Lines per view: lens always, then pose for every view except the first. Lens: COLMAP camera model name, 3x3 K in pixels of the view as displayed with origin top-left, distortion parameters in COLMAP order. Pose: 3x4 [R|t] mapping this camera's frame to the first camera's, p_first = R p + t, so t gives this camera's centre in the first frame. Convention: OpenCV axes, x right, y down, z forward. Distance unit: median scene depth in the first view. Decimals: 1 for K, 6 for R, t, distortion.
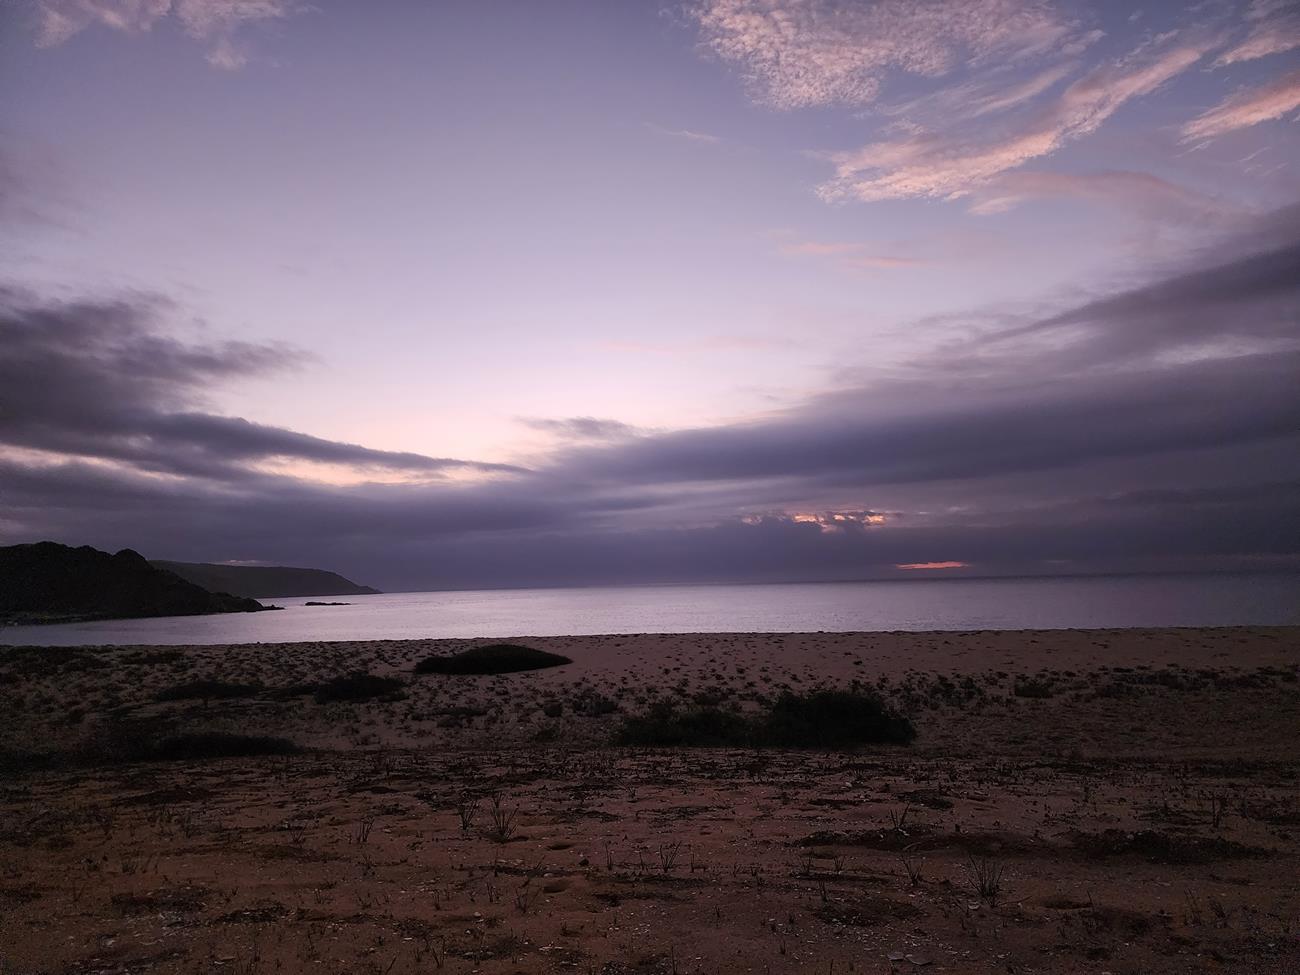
lens RADIAL K [[860.2, 0, 650.8], [0, 860.2, 492.4], [0, 0, 1]] dist [0.105725, -0.109057]
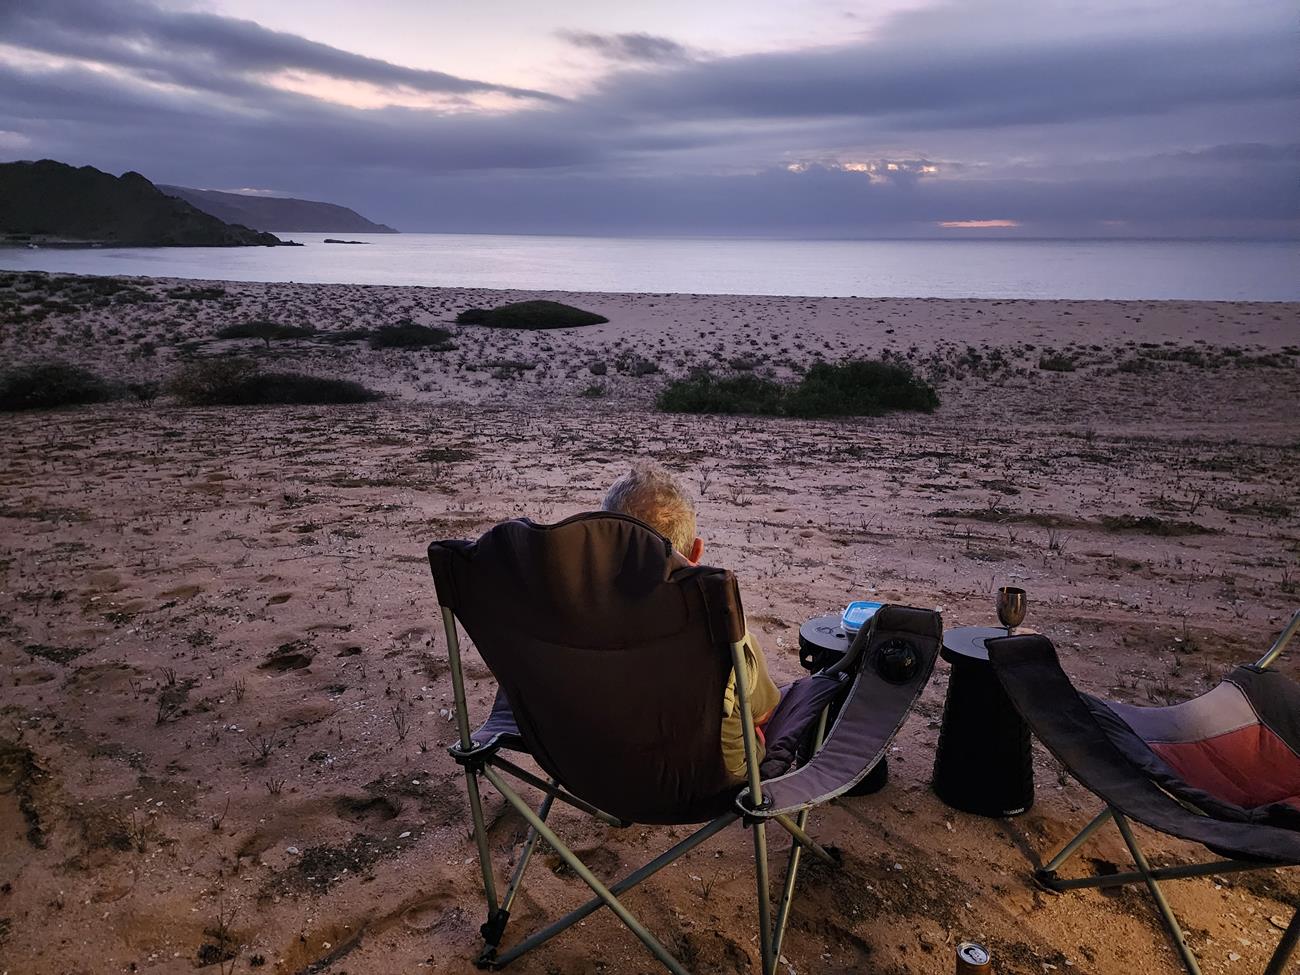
lens RADIAL K [[860.2, 0, 650.8], [0, 860.2, 492.4], [0, 0, 1]] dist [0.105725, -0.109057]
pose [[0.999012, 0.041233, -0.016581, -0.021321], [-0.031703, 0.922663, 0.384301, -0.016282], [0.031144, -0.383396, 0.923059, -0.033374]]
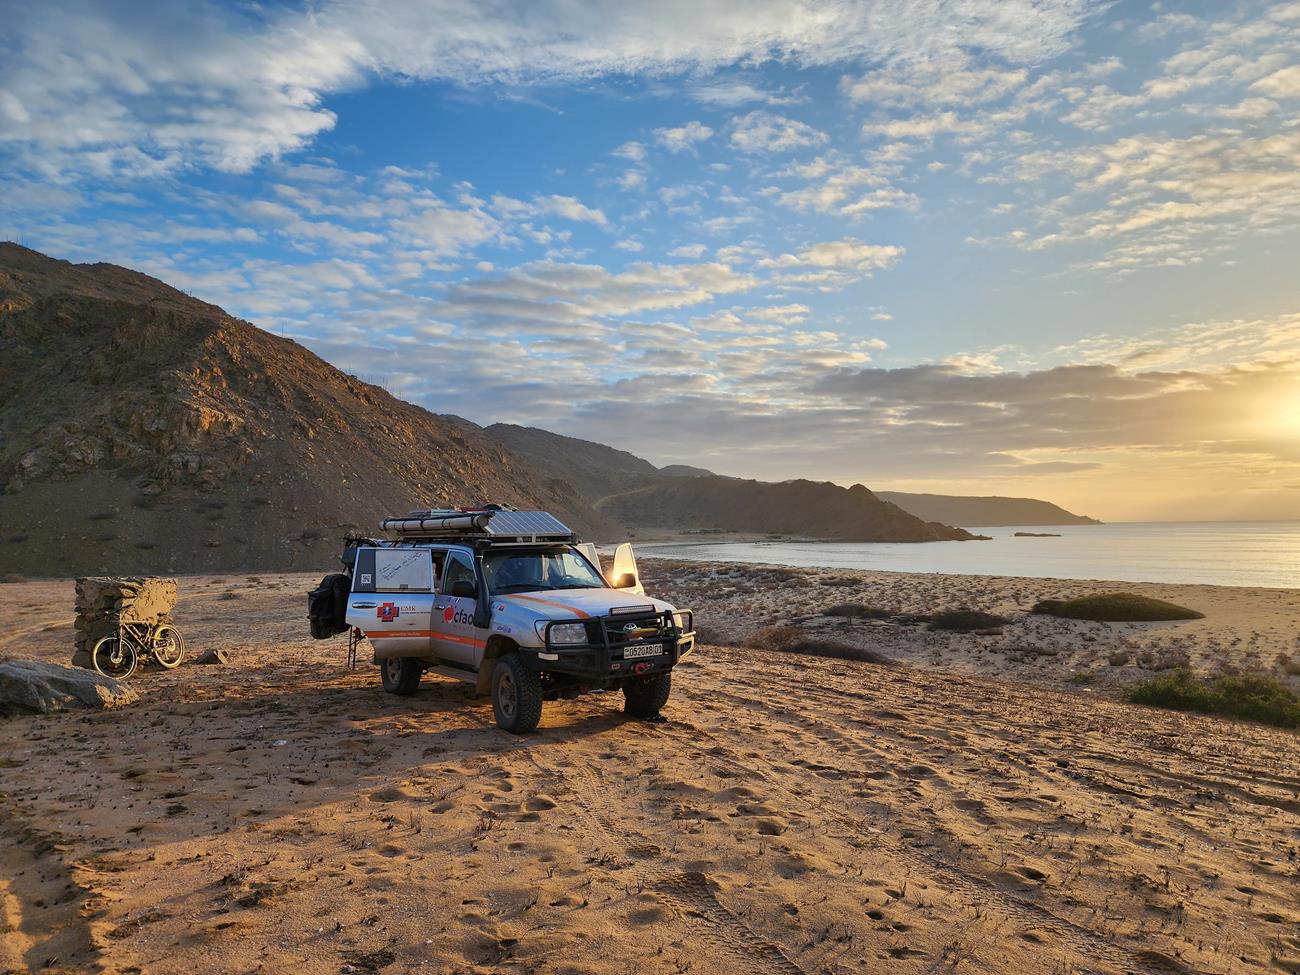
lens RADIAL K [[860.2, 0, 650.8], [0, 860.2, 492.4], [0, 0, 1]] dist [0.105725, -0.109057]
pose [[0.715325, -0.016758, -0.698591, 0.208260], [0.072911, 0.996046, 0.050763, -0.043372], [0.694977, -0.087247, 0.713719, -0.129017]]
